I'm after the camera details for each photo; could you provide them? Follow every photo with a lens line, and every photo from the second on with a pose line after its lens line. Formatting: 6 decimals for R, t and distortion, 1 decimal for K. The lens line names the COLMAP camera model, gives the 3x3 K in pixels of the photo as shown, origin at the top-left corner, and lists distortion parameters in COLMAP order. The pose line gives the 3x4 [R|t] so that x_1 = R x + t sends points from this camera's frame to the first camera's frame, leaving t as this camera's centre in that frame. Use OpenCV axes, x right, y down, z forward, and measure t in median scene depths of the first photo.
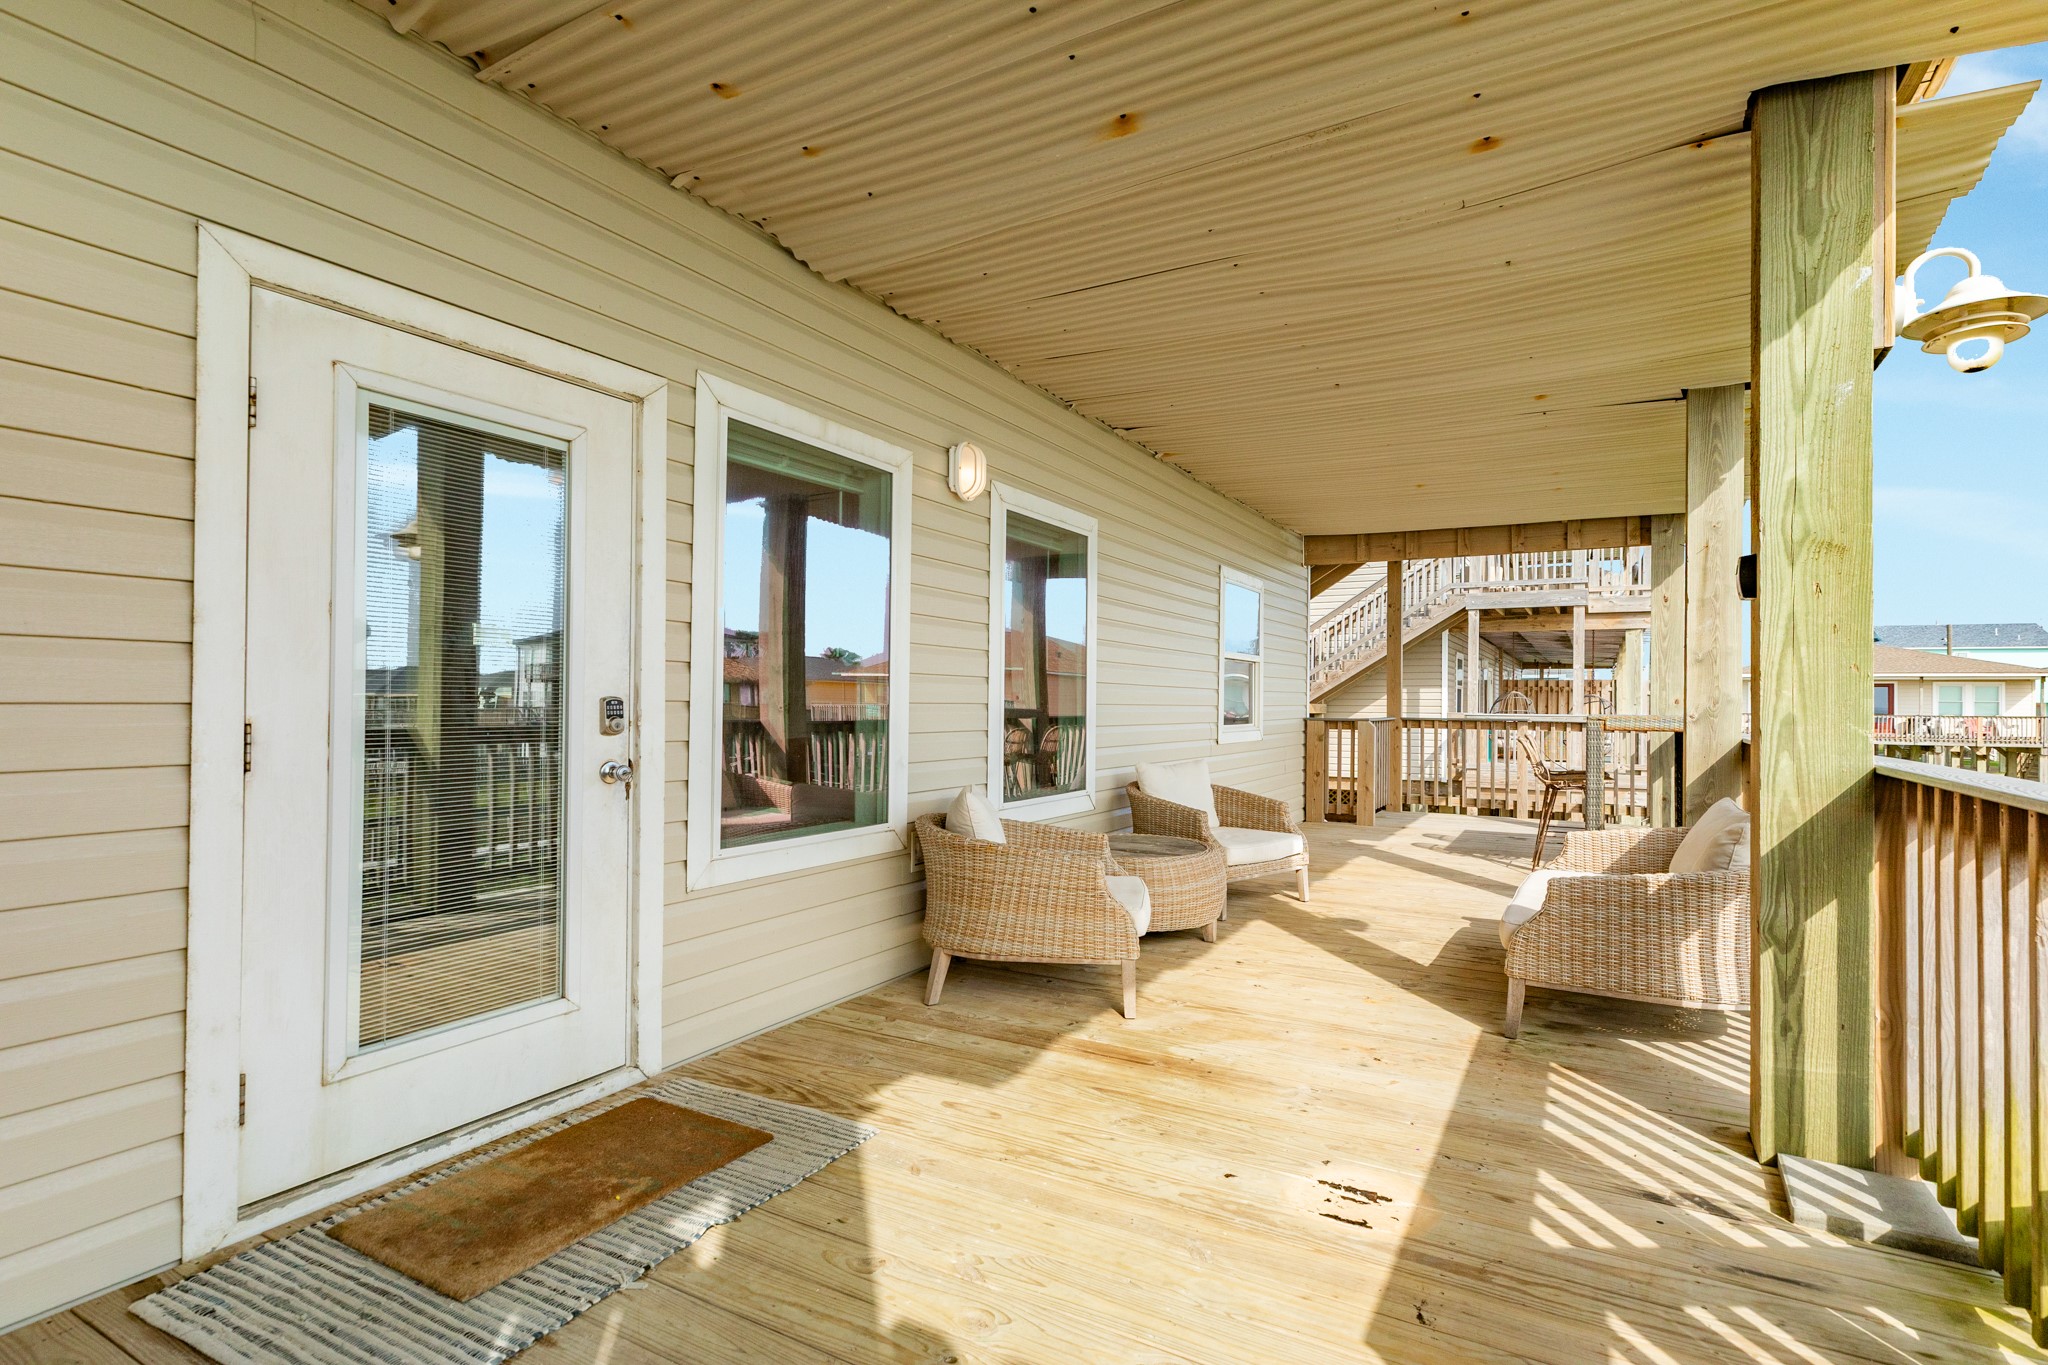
lens RADIAL K [[905.2, 0, 1024.0], [0, 905.2, 682.5], [0, 0, 1]] dist [0.002559, -0.000026]
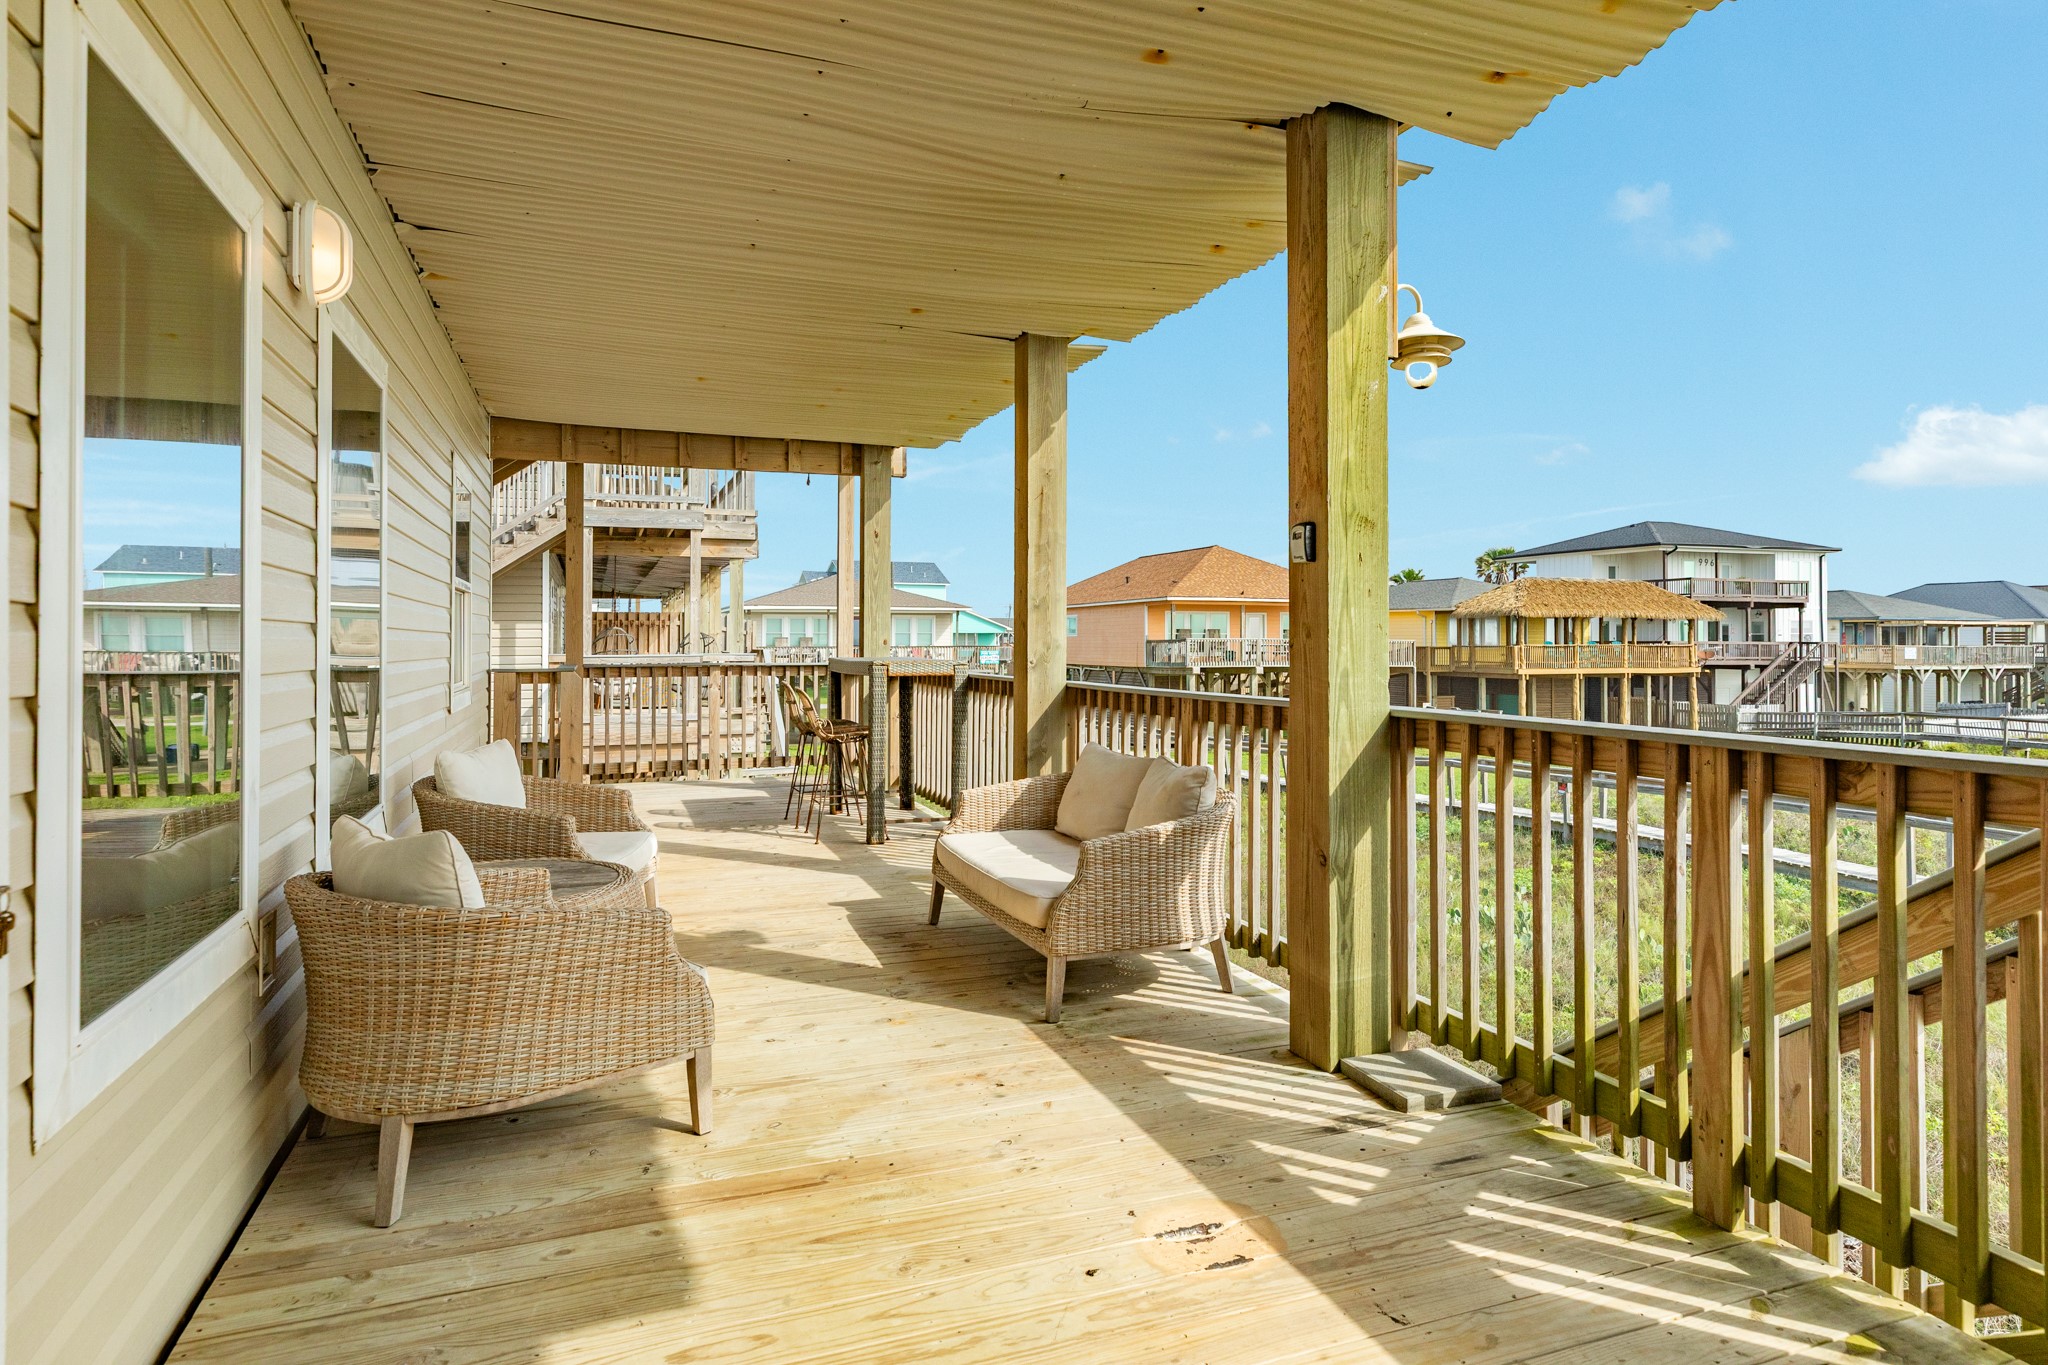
lens RADIAL K [[1168.2, 0, 1028.2], [0, 1168.2, 625.0], [0, 0, 1]] dist [0.005998, -0.000207]
pose [[0.672149, 0.002840, 0.740411, -0.408058], [-0.008830, 0.999952, 0.004181, -0.016981], [-0.740364, -0.009348, 0.672142, 0.259466]]
